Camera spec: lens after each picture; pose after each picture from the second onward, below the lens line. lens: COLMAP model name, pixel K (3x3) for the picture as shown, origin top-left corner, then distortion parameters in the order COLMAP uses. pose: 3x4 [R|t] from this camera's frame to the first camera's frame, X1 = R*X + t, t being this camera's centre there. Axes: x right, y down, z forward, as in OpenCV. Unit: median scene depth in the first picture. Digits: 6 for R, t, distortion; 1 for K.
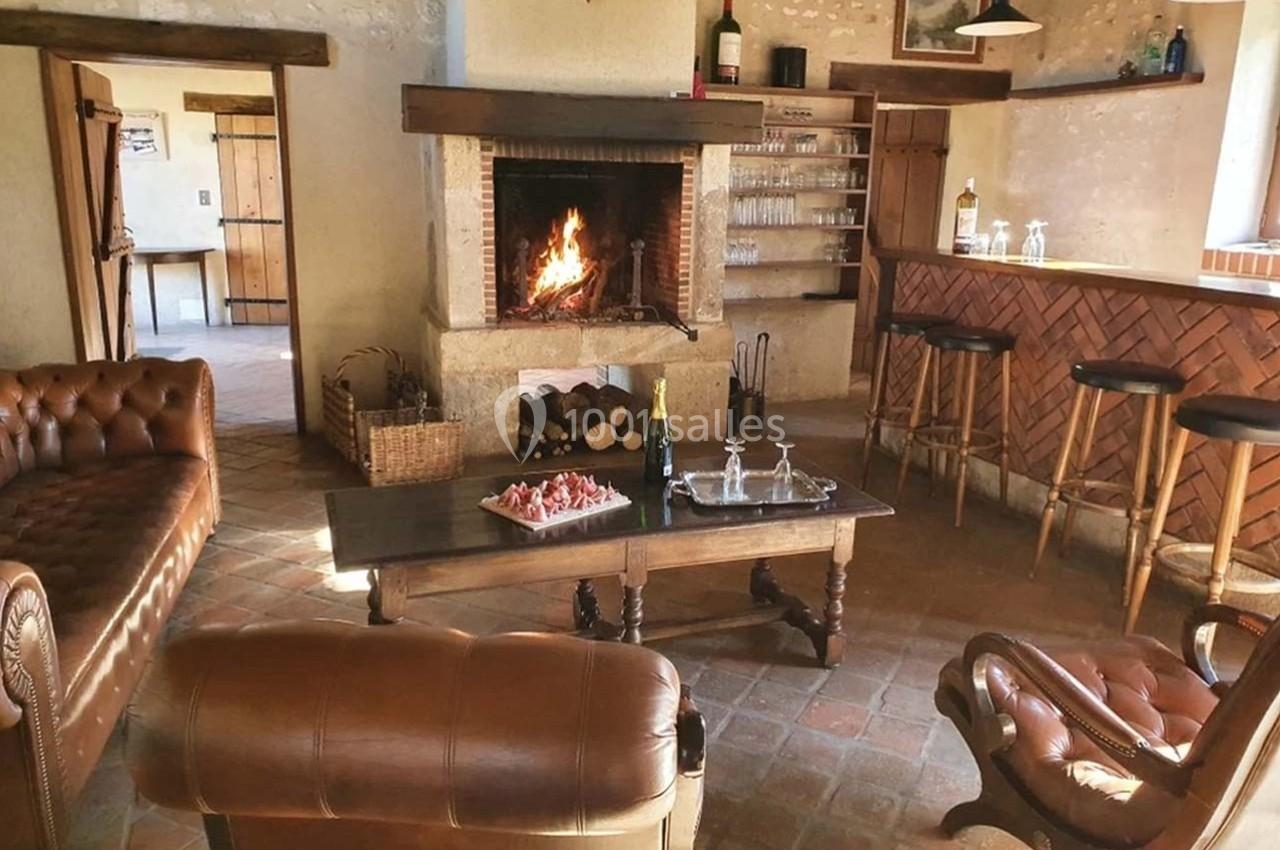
lens RADIAL K [[1034.4, 0, 640.0], [0, 1034.4, 425.0], [0, 0, 1]] dist [-0.004301, 0.112796]
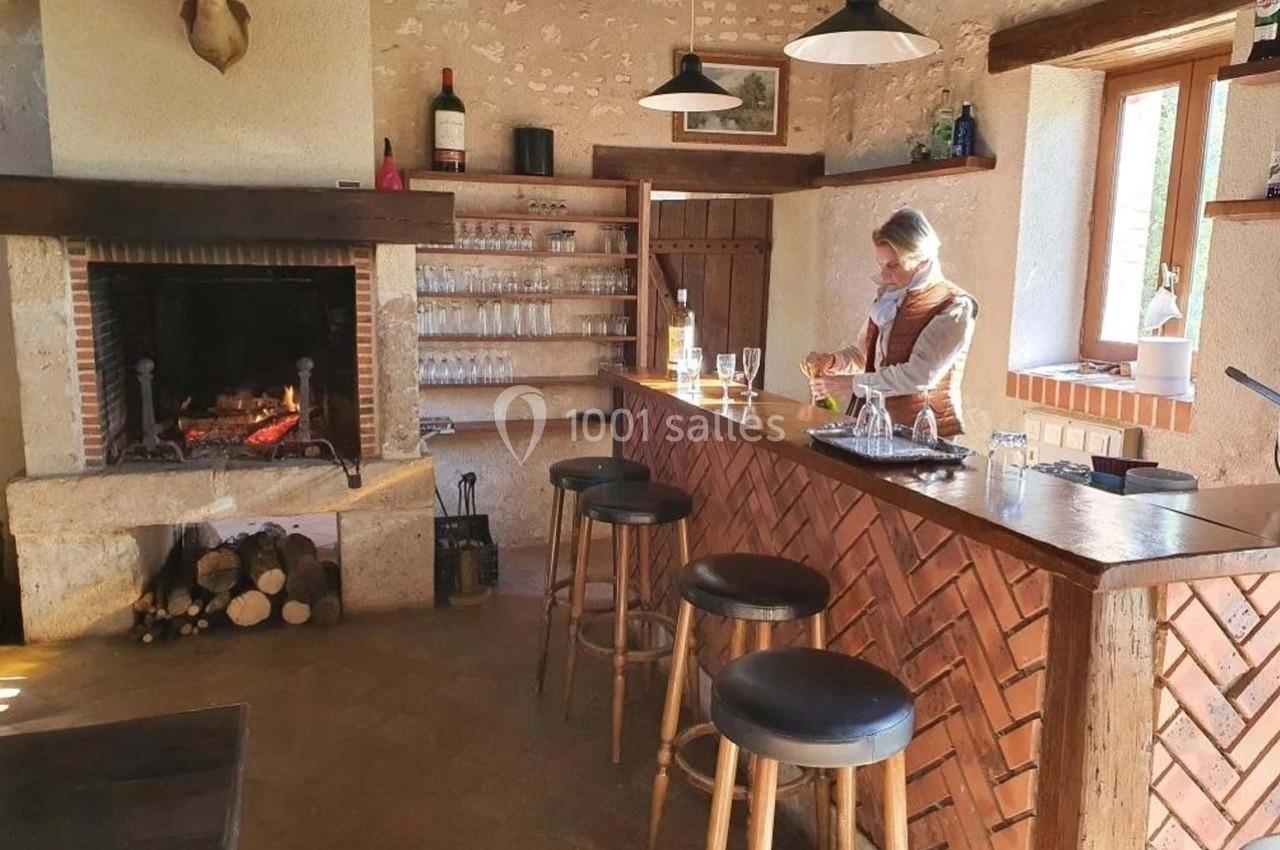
lens RADIAL K [[991.2, 0, 640.0], [0, 991.2, 425.0], [0, 0, 1]] dist [0.089367, -0.190960]
pose [[0.998378, 0.005367, -0.056675, 0.294190], [-0.009313, 0.997533, -0.069585, -0.071994], [0.056162, 0.070000, 0.995965, 0.226644]]
